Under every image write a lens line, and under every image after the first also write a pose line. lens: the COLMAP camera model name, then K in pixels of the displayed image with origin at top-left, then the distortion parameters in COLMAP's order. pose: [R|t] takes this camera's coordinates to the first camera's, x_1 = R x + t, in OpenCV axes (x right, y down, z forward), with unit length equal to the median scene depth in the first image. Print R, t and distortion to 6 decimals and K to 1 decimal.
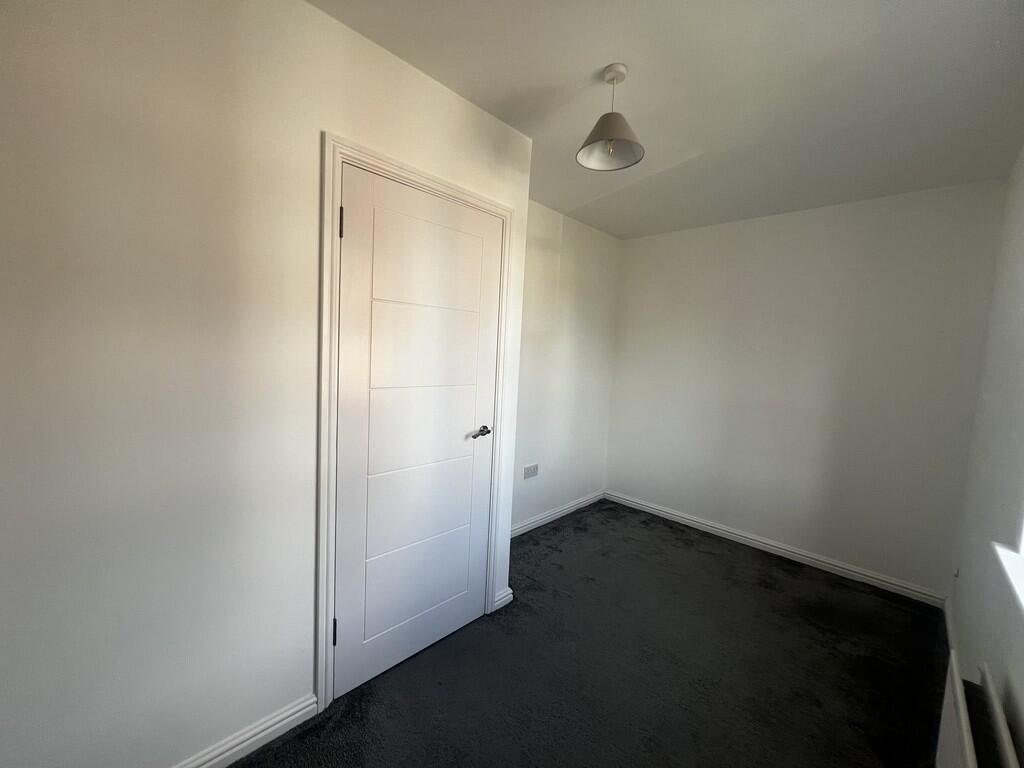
lens RADIAL K [[407.9, 0, 508.3], [0, 407.9, 382.6], [0, 0, 1]] dist [-0.000303, 0.000150]
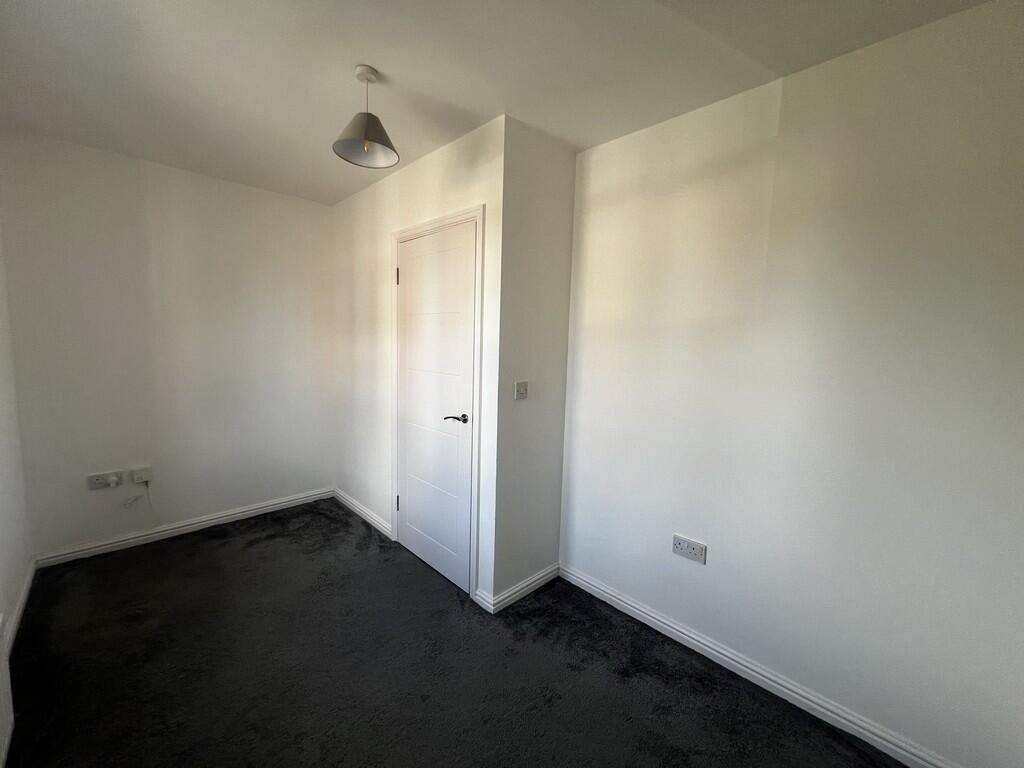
lens RADIAL K [[411.5, 0, 511.9], [0, 411.5, 379.1], [0, 0, 1]] dist [0.000252, 0.000075]
pose [[-0.022683, 0.048908, -0.998546, 1.038901], [-0.107284, 0.992916, 0.051069, -0.057879], [0.993970, 0.108287, -0.017276, 1.135860]]
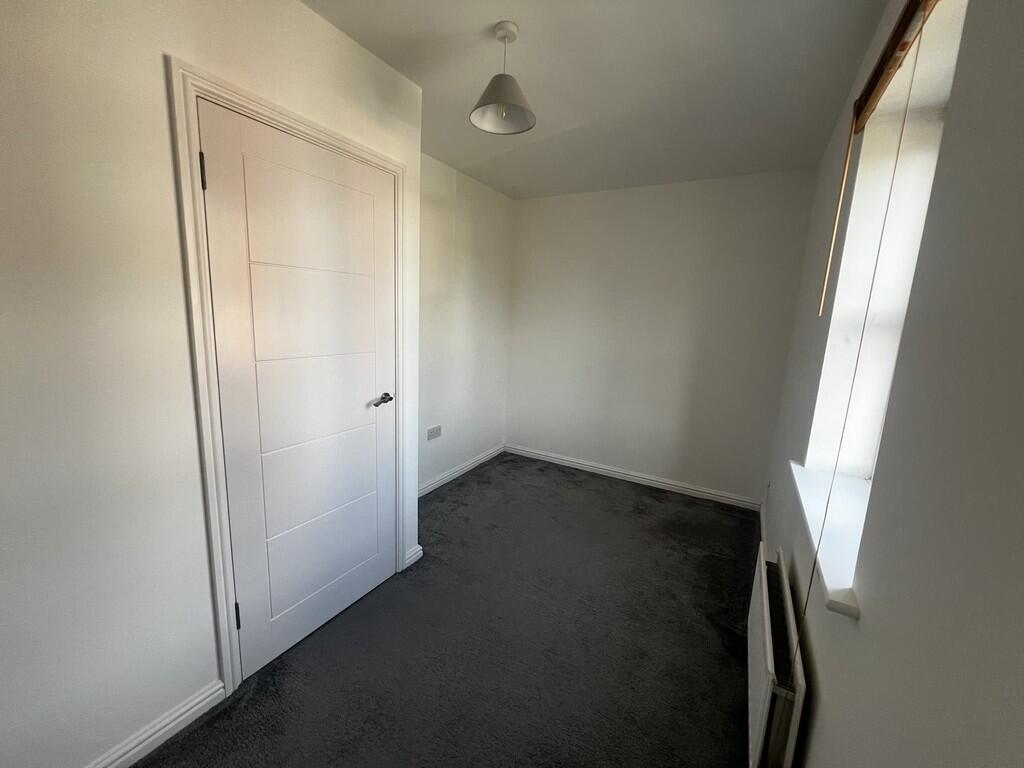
lens RADIAL K [[407.9, 0, 508.3], [0, 407.9, 382.6], [0, 0, 1]] dist [-0.000303, 0.000150]
pose [[0.968846, -0.049491, 0.242670, -0.010152], [0.024160, 0.994043, 0.106275, -0.016691], [-0.246484, -0.097101, 0.964270, -0.023418]]
